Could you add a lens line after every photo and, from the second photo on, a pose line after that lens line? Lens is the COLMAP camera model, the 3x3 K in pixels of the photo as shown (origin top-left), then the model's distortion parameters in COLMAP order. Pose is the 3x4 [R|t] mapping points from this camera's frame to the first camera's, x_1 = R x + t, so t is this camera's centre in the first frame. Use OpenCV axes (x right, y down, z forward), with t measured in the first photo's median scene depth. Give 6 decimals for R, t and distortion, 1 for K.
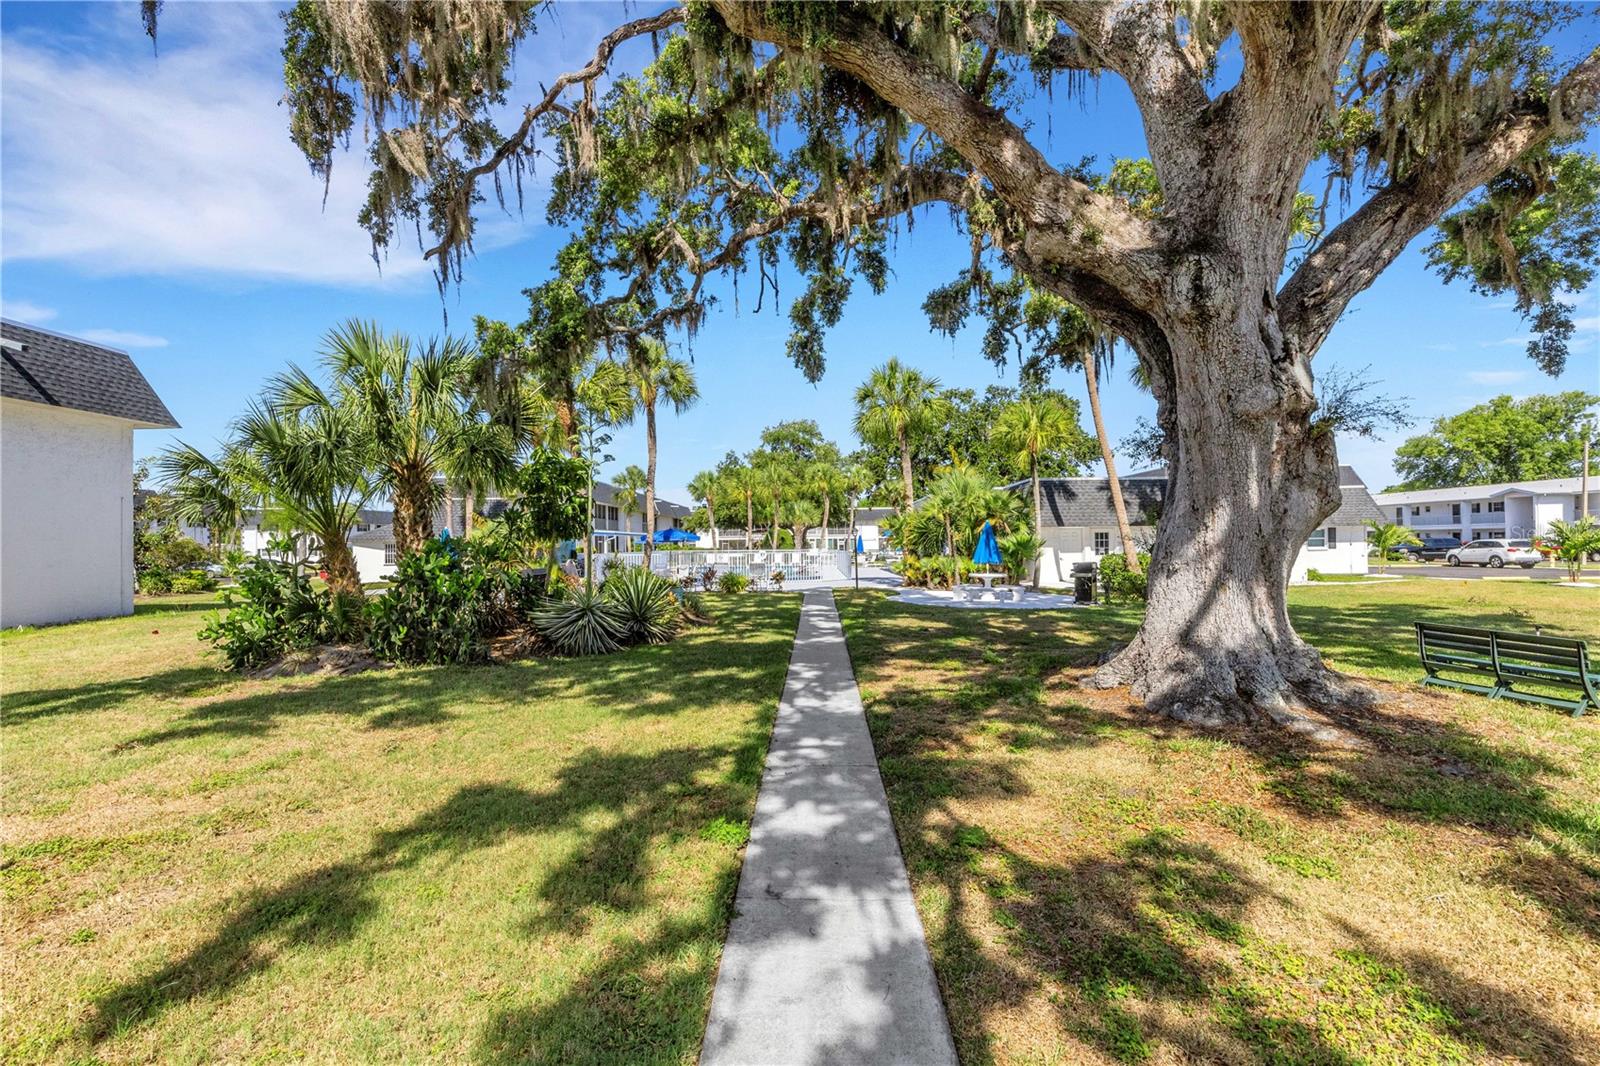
lens RADIAL K [[733.2, 0, 809.6], [0, 733.2, 536.6], [0, 0, 1]] dist [0.005832, -0.000011]
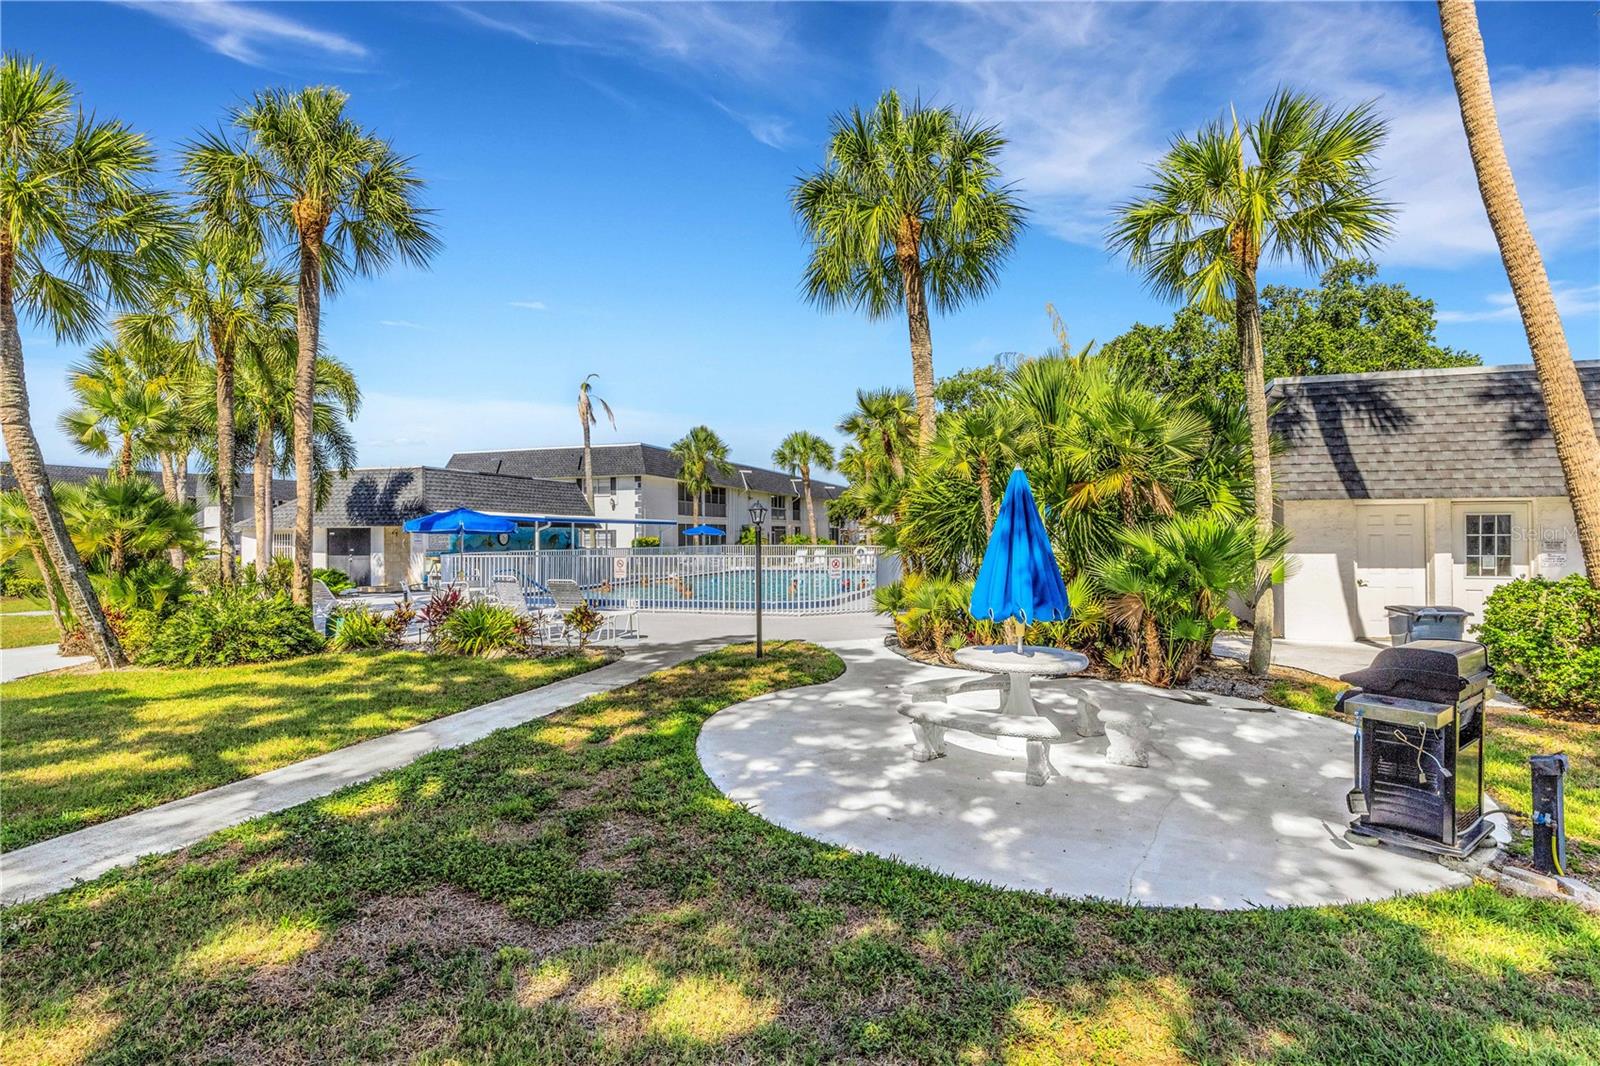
lens RADIAL K [[848.8, 0, 797.8], [0, 848.8, 530.1], [0, 0, 1]] dist [0.001346, 0.000562]
pose [[0.958057, 0.001553, -0.286573, 0.208389], [-0.000572, 0.999994, 0.003508, 0.000992], [0.286577, -0.003197, 0.958052, 0.544644]]
